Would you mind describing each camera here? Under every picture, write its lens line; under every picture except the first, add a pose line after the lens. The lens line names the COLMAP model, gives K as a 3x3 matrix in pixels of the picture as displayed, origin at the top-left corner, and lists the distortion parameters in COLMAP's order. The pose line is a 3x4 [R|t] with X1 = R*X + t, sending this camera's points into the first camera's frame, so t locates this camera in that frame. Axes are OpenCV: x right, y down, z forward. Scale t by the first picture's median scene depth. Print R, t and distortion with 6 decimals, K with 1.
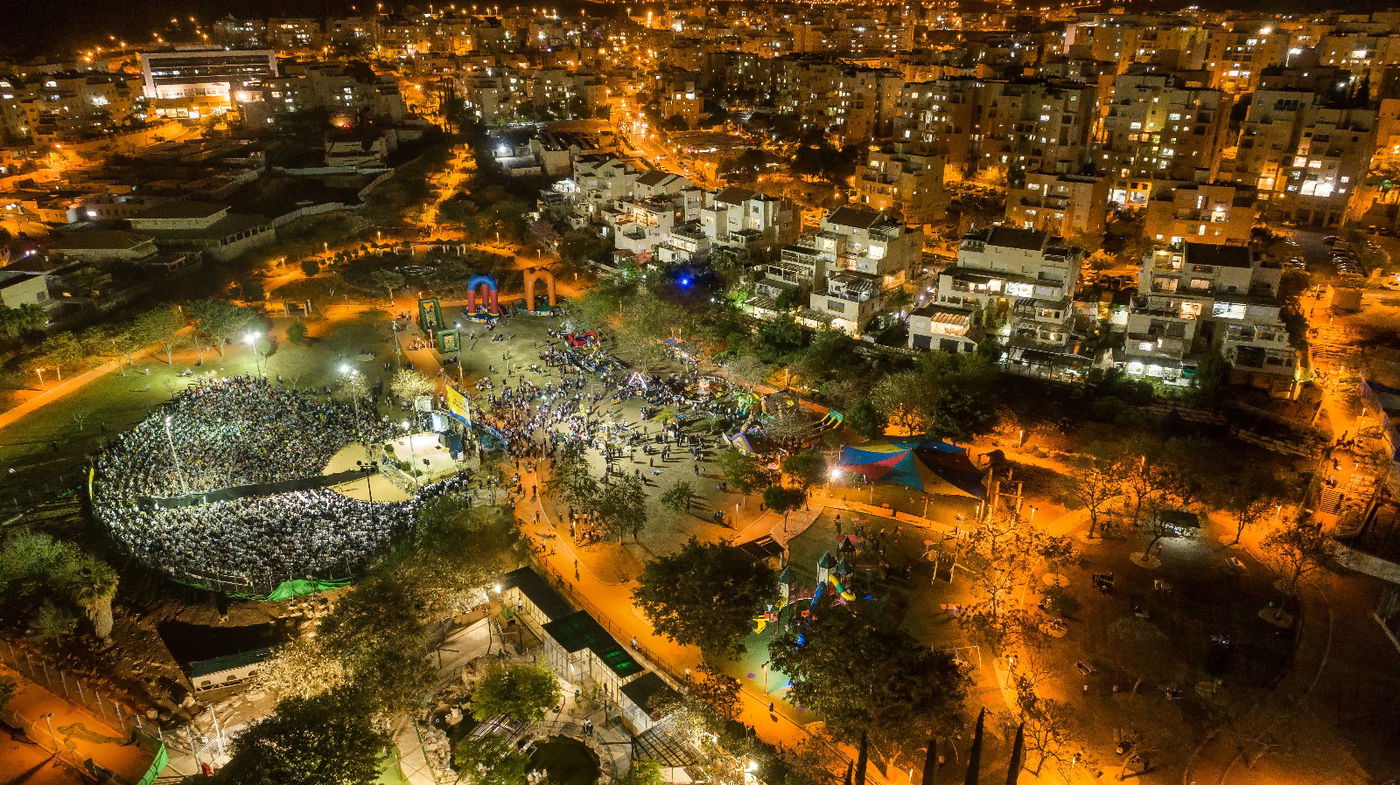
lens RADIAL K [[941.4, 0, 700.5], [0, 941.4, 392.7], [0, 0, 1]] dist [-0.016482, 0.009953]
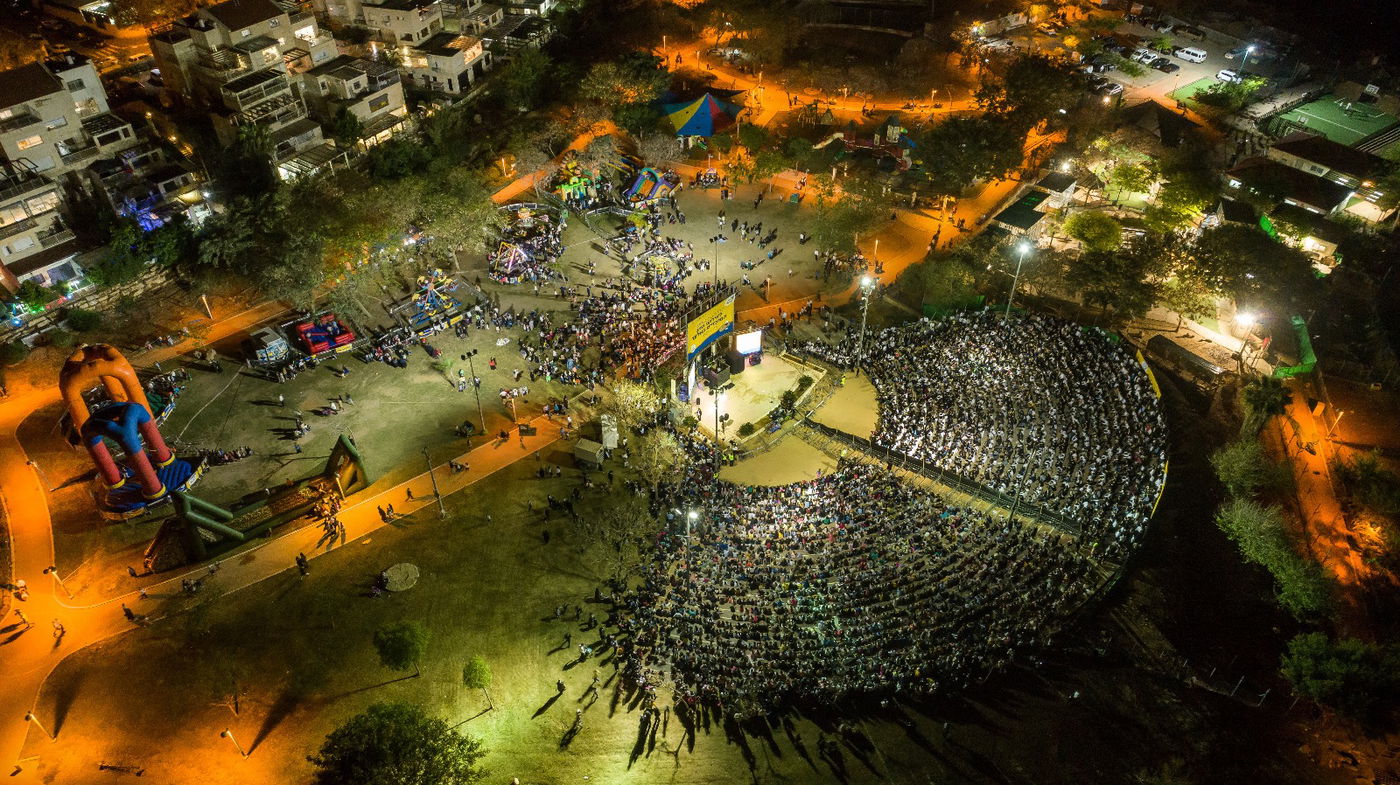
lens RADIAL K [[941.4, 0, 705.1], [0, 941.4, 396.3], [0, 0, 1]] dist [-0.016482, 0.009953]
pose [[-0.184838, -0.636491, 0.748809, -0.611886], [0.384979, 0.654150, 0.651060, -0.312807], [-0.904227, 0.408616, 0.124124, 0.679206]]
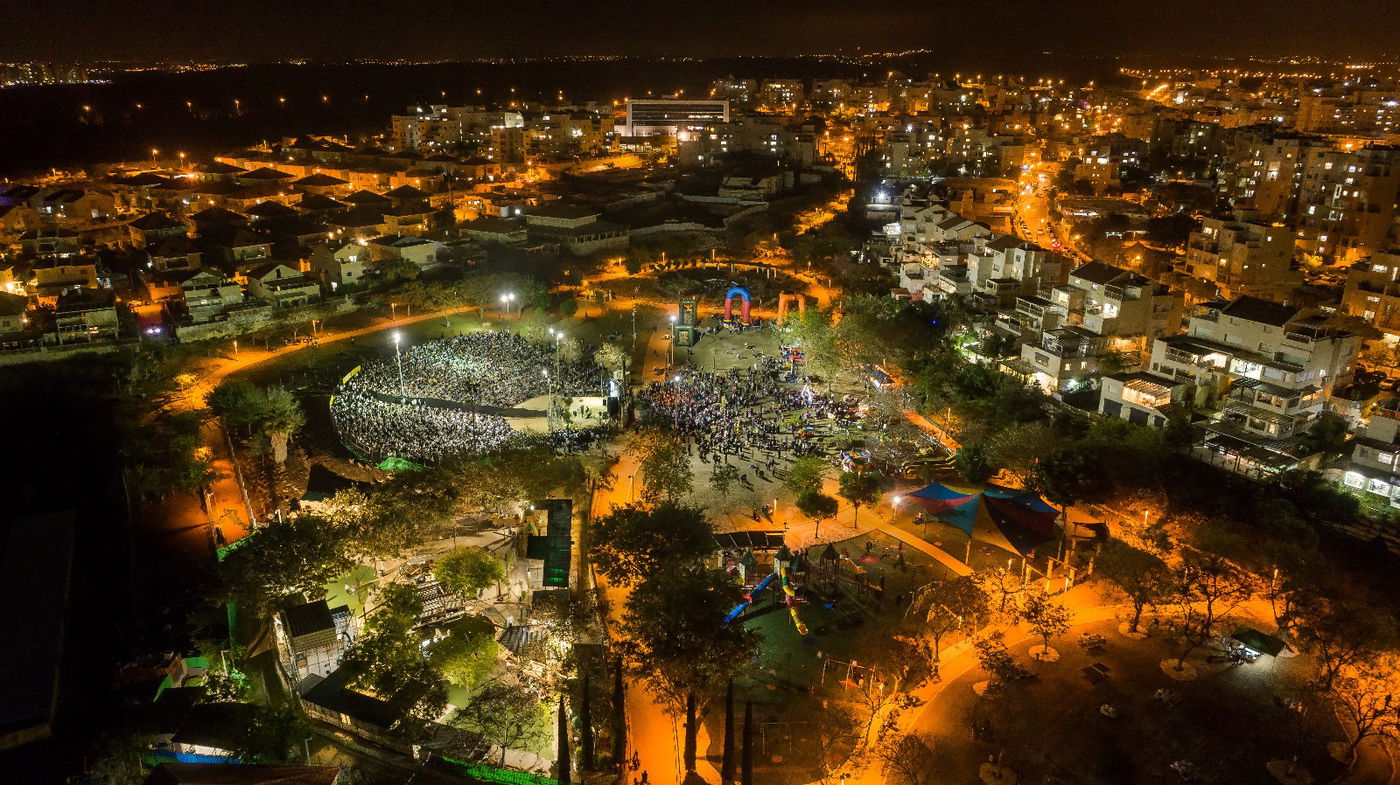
lens RADIAL K [[941.4, 0, 700.0], [0, 941.4, 396.0], [0, 0, 1]] dist [-0.016482, 0.009953]
pose [[0.857172, 0.176508, -0.483840, 0.281686], [-0.208730, 0.977886, -0.013047, 0.023974], [0.470837, 0.112176, 0.875059, 0.026145]]
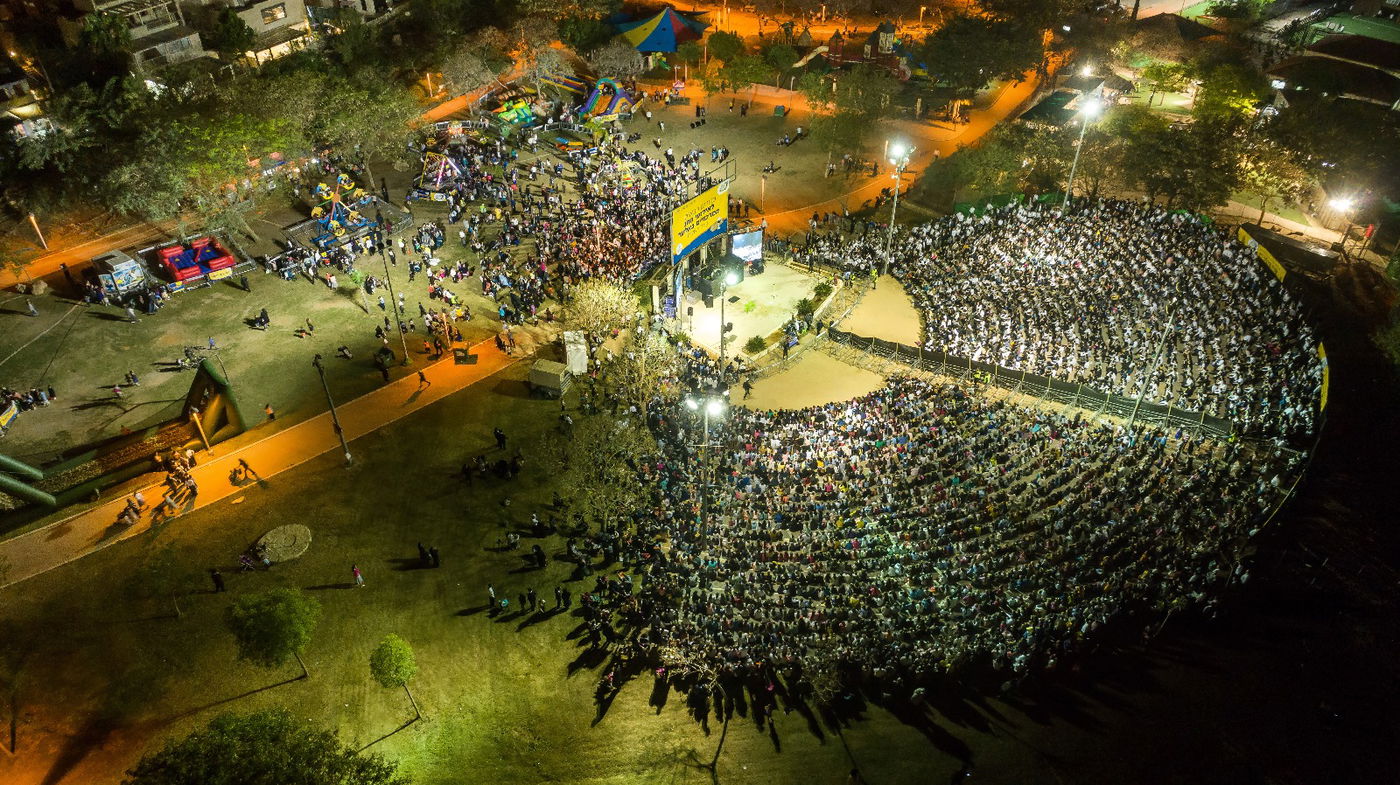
lens RADIAL K [[941.4, 0, 705.0], [0, 941.4, 397.1], [0, 0, 1]] dist [-0.016482, 0.009953]
pose [[-0.252964, -0.597614, 0.760833, -0.549001], [0.379935, 0.661869, 0.646203, -0.204716], [-0.889752, 0.452533, 0.059626, 0.735249]]
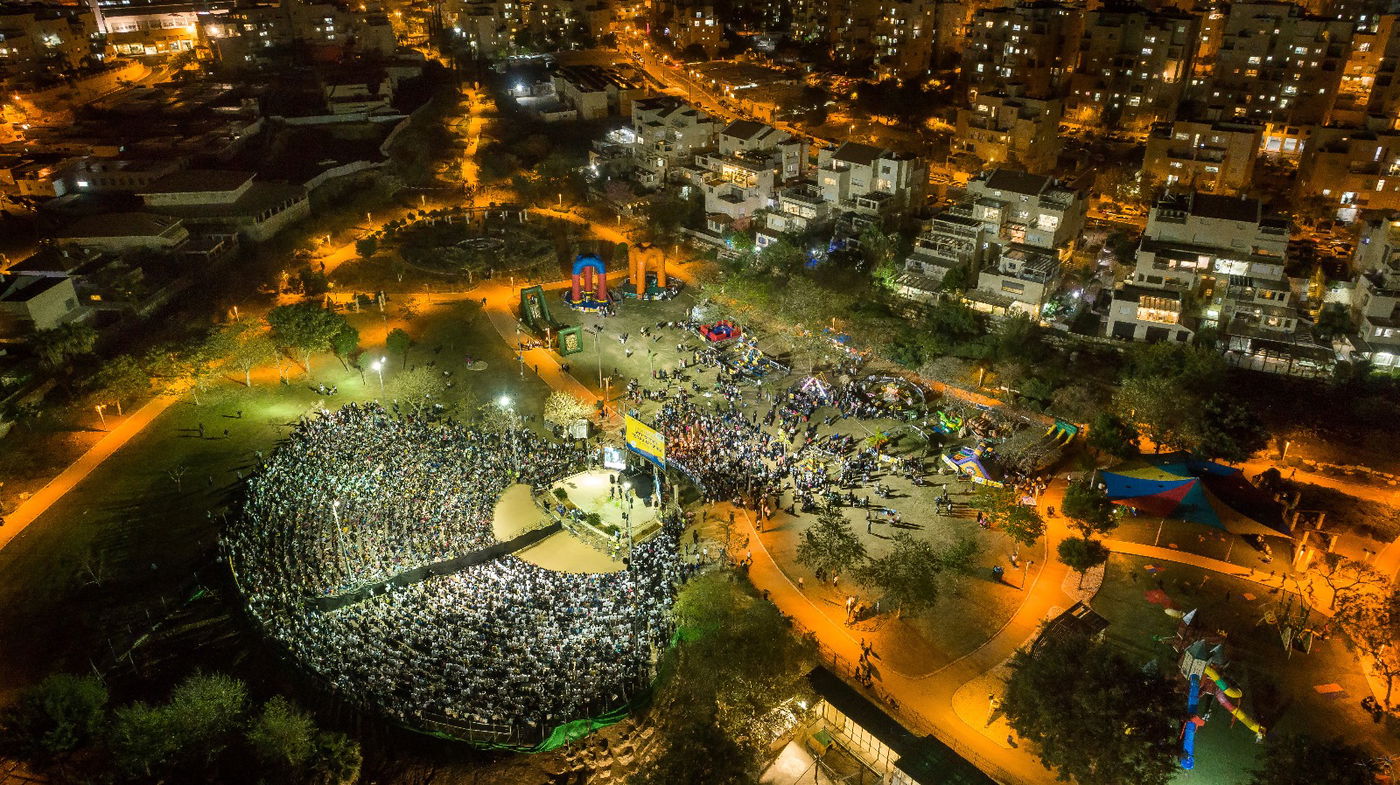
lens RADIAL K [[941.4, 0, 698.7], [0, 941.4, 391.0], [0, 0, 1]] dist [-0.016482, 0.009953]
pose [[0.997167, -0.037062, 0.065458, -0.190693], [0.031495, 0.995957, 0.084130, -0.071342], [-0.068312, -0.081830, 0.994302, 0.124691]]
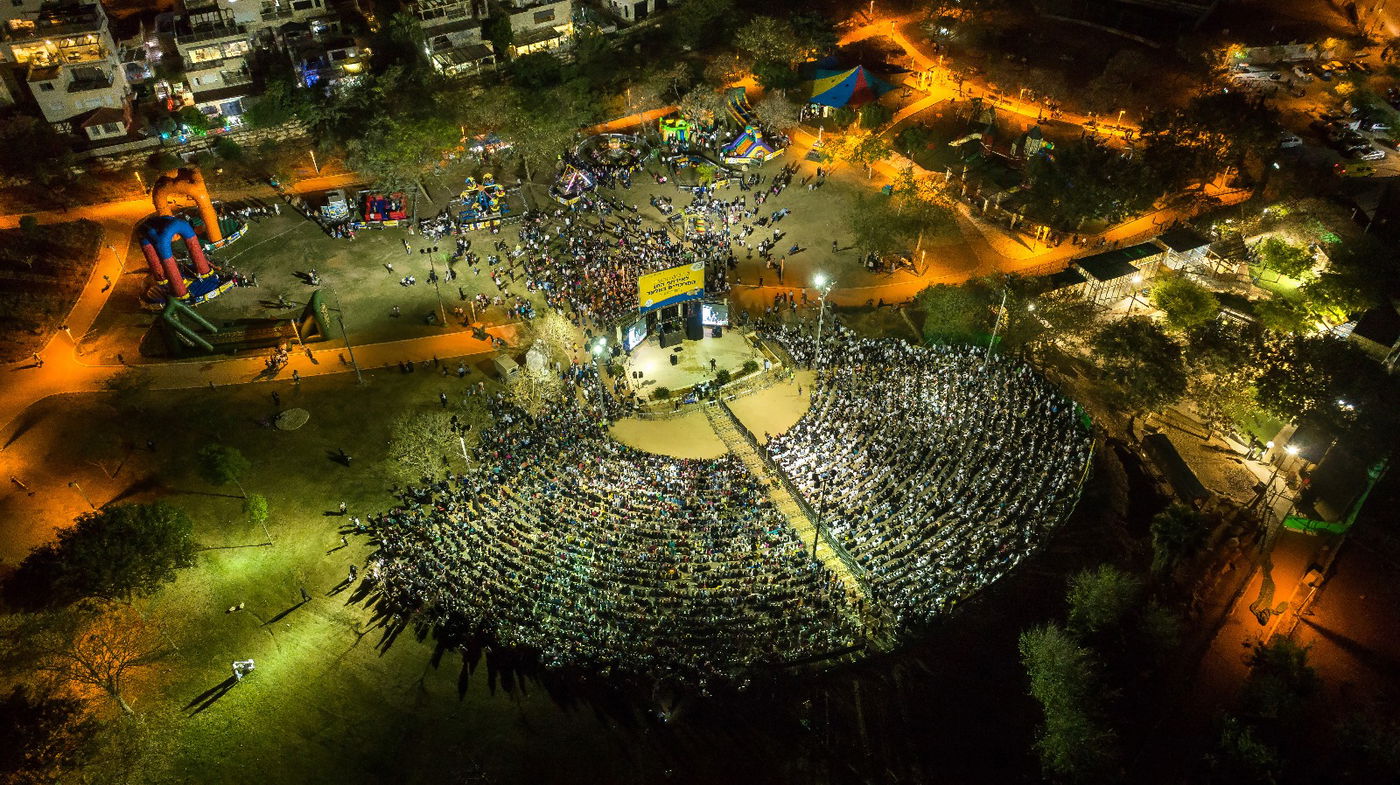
lens RADIAL K [[941.4, 0, 703.8], [0, 941.4, 397.0], [0, 0, 1]] dist [-0.016482, 0.009953]
pose [[0.254183, -0.660390, 0.706594, -0.603287], [0.377240, 0.740419, 0.556299, -0.234610], [-0.890551, 0.125154, 0.437328, 0.483273]]
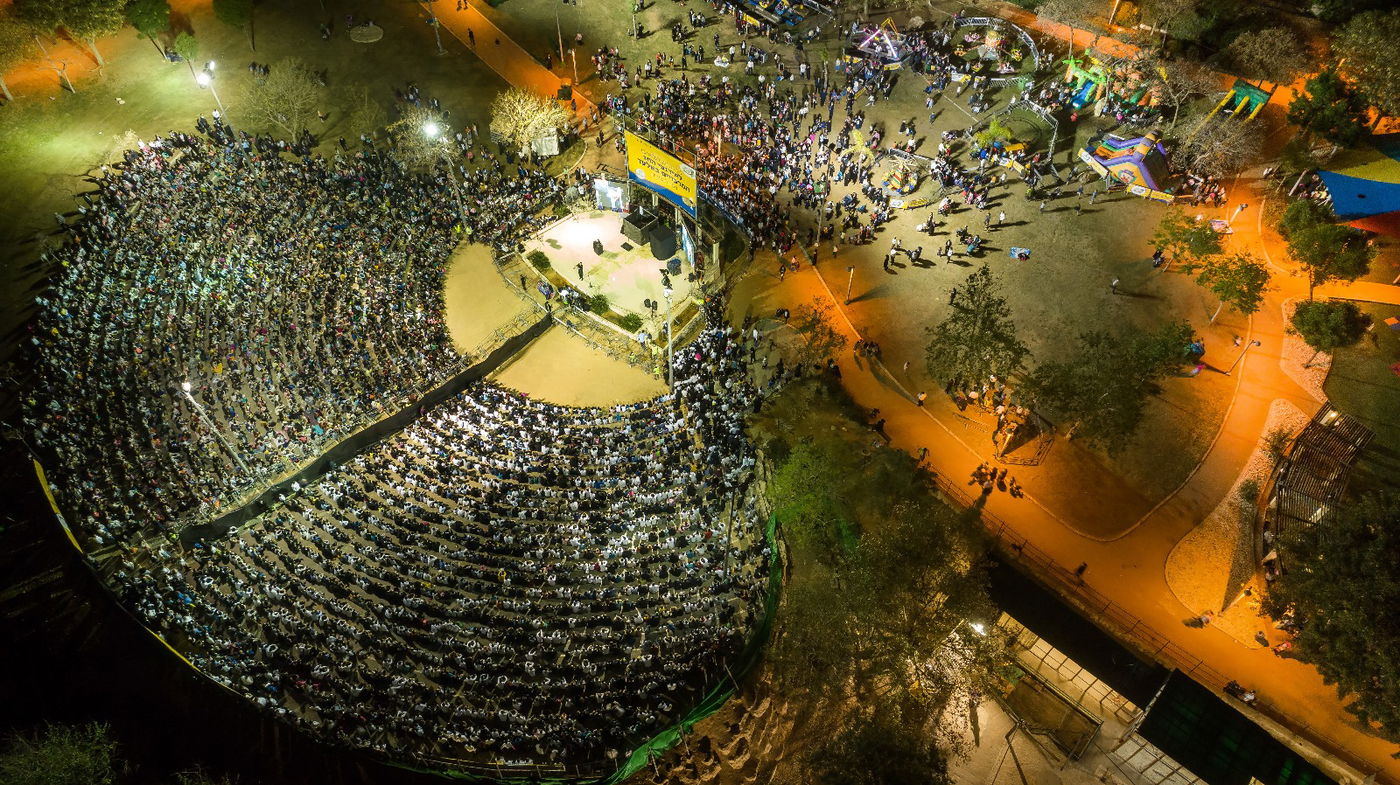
lens RADIAL K [[941.4, 0, 698.7], [0, 941.4, 393.4], [0, 0, 1]] dist [-0.016482, 0.009953]
pose [[0.983262, -0.147016, 0.107622, -0.226884], [0.073795, 0.861415, 0.502513, -0.106054], [-0.166585, -0.486160, 0.857845, 0.343790]]
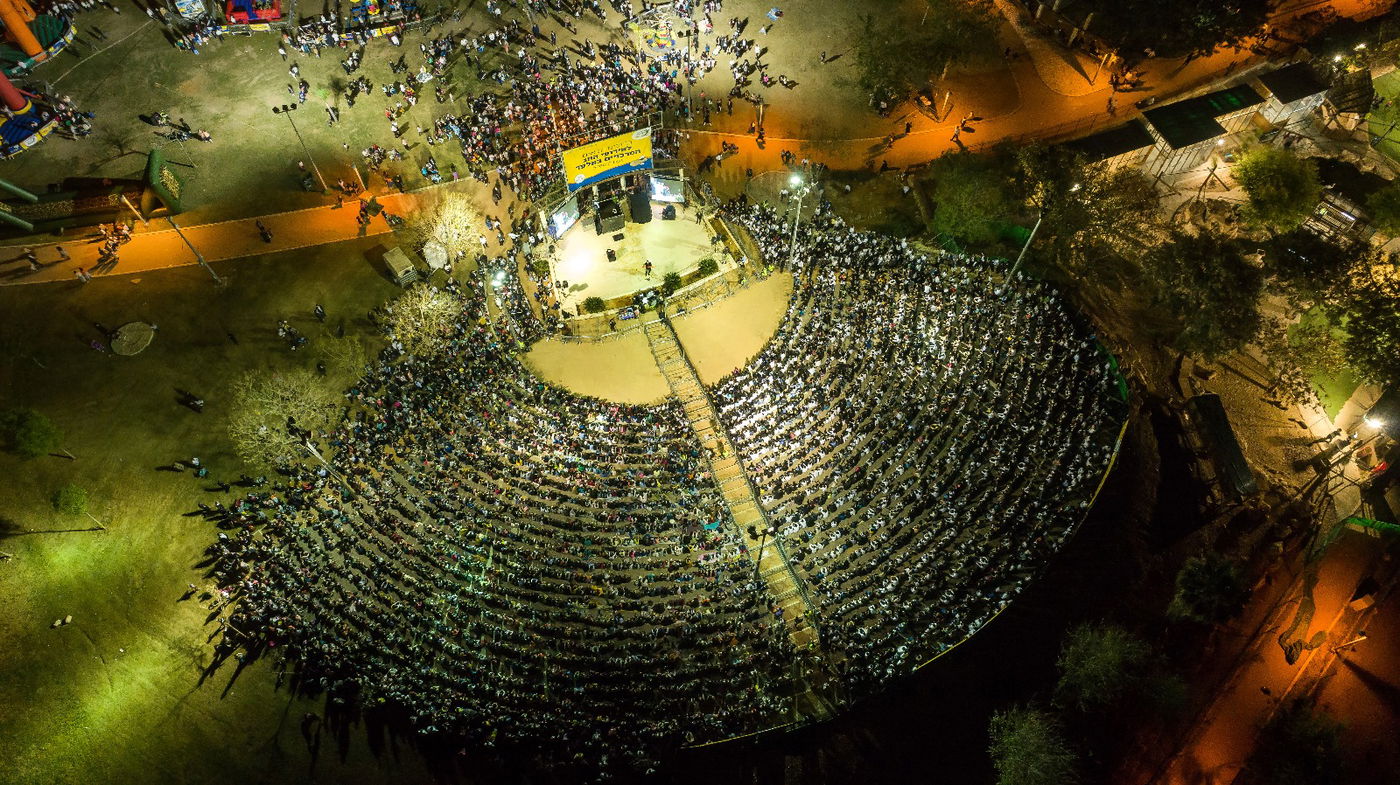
lens RADIAL K [[941.4, 0, 699.3], [0, 941.4, 402.5], [0, 0, 1]] dist [-0.016482, 0.009953]
pose [[0.288246, -0.849014, 0.442819, -0.448282], [0.373344, 0.525495, 0.764506, -0.233268], [-0.881775, -0.055042, 0.468447, 0.492786]]
